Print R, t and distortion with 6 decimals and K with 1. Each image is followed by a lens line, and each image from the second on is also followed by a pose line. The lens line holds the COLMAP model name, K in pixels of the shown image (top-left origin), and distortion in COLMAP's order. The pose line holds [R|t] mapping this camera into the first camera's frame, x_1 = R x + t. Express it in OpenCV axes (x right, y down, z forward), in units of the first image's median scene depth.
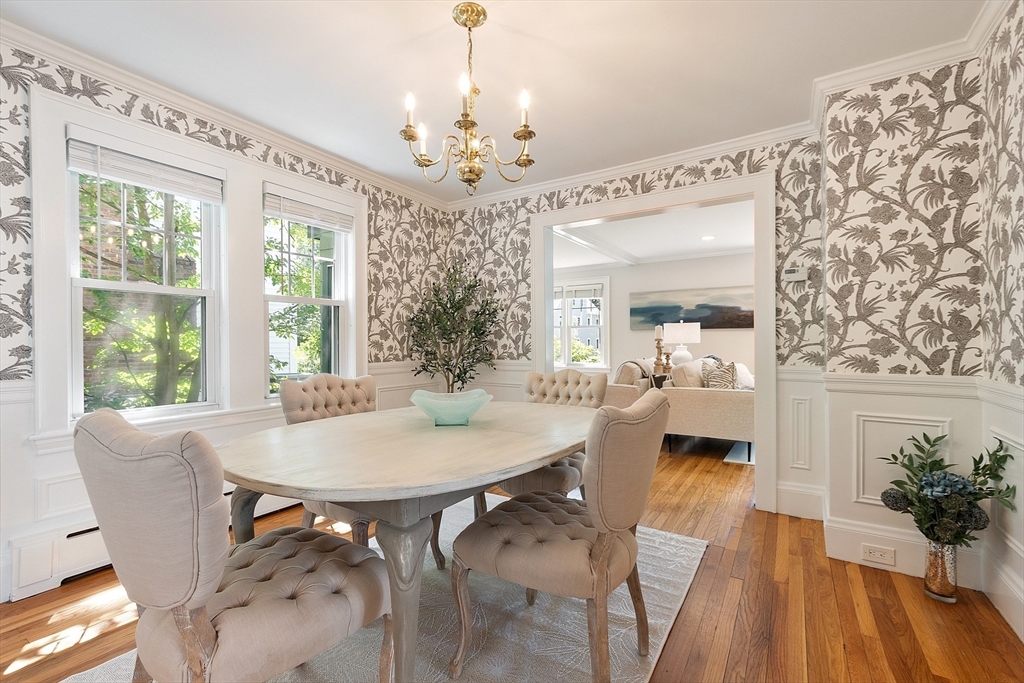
lens RADIAL K [[445.8, 0, 510.9], [0, 445.8, 342.5], [0, 0, 1]] dist [0.001859, 0.000416]
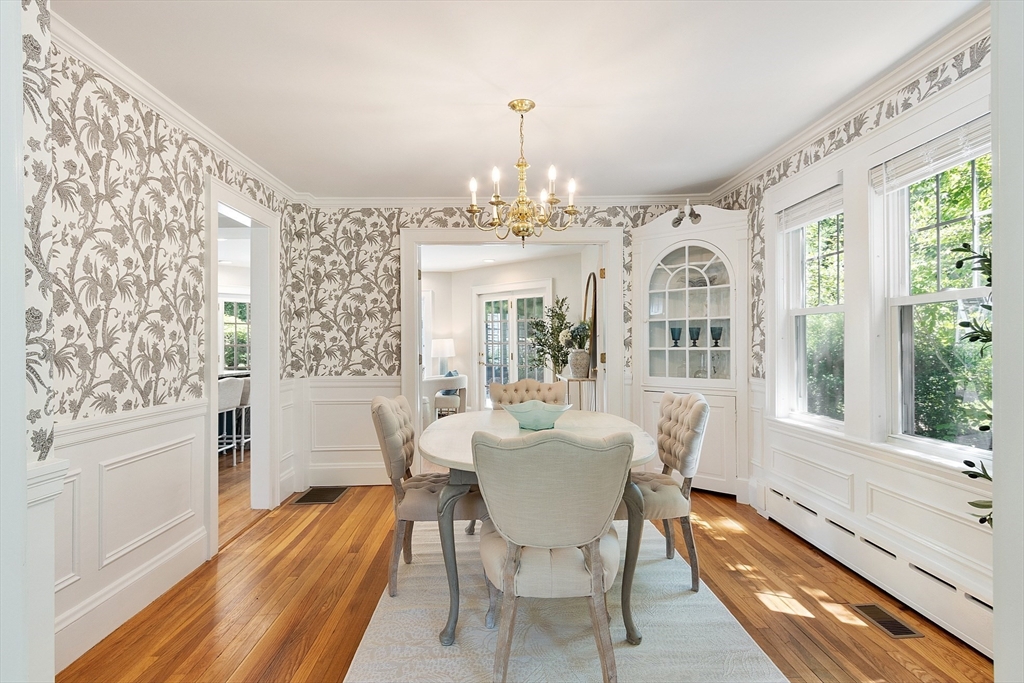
lens RADIAL K [[445.8, 0, 512.1], [0, 445.8, 340.2], [0, 0, 1]] dist [0.001859, 0.000416]
pose [[-0.821442, 0.017967, -0.570008, 0.516181], [0.019762, 0.999800, 0.003035, -0.032886], [0.569949, -0.008771, -0.821633, 1.419227]]
